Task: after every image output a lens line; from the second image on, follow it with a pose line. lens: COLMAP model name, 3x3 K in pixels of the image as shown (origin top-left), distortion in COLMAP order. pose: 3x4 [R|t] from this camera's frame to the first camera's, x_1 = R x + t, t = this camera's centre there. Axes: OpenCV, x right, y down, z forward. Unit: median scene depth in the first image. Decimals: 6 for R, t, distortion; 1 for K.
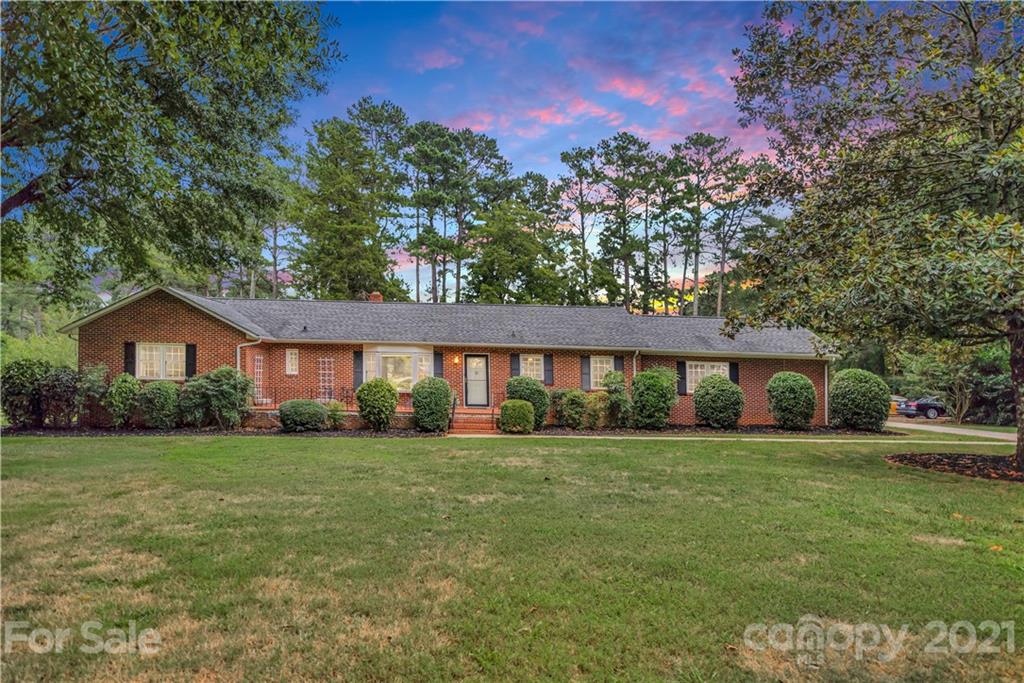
lens RADIAL K [[551.4, 0, 512.0], [0, 551.4, 341.5], [0, 0, 1]] dist [0.000380, 0.000096]
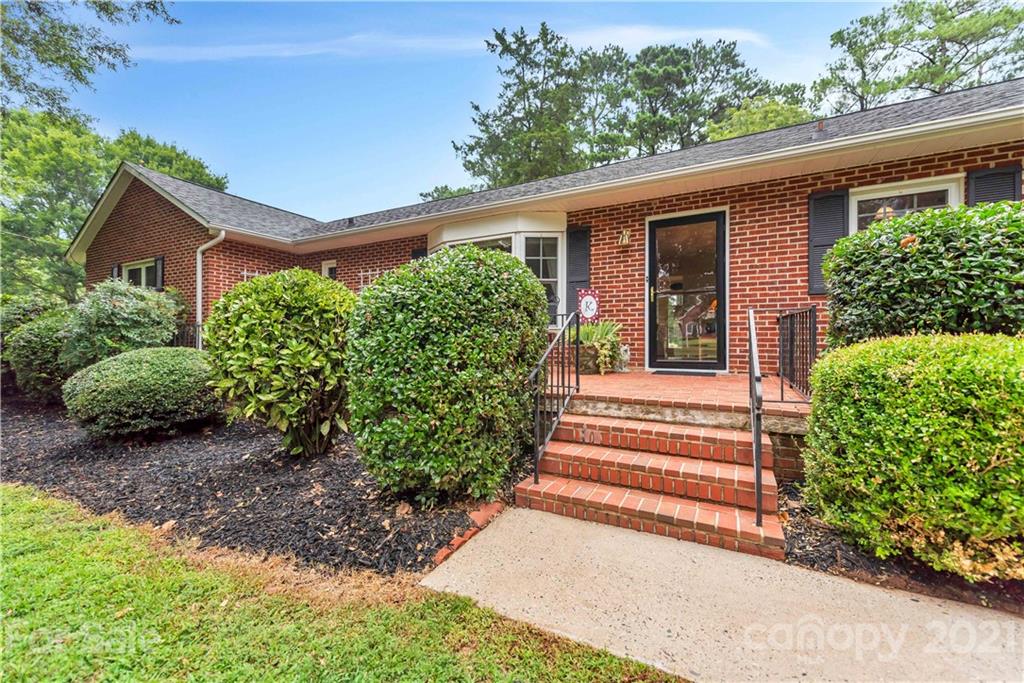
lens RADIAL K [[401.5, 0, 514.9], [0, 401.5, 340.2], [0, 0, 1]] dist [0.006430, -0.000178]
pose [[0.858094, -0.021932, -0.513024, -0.032791], [0.056518, 0.997051, 0.051910, 0.092196], [0.510373, -0.073539, 0.856803, 0.824133]]
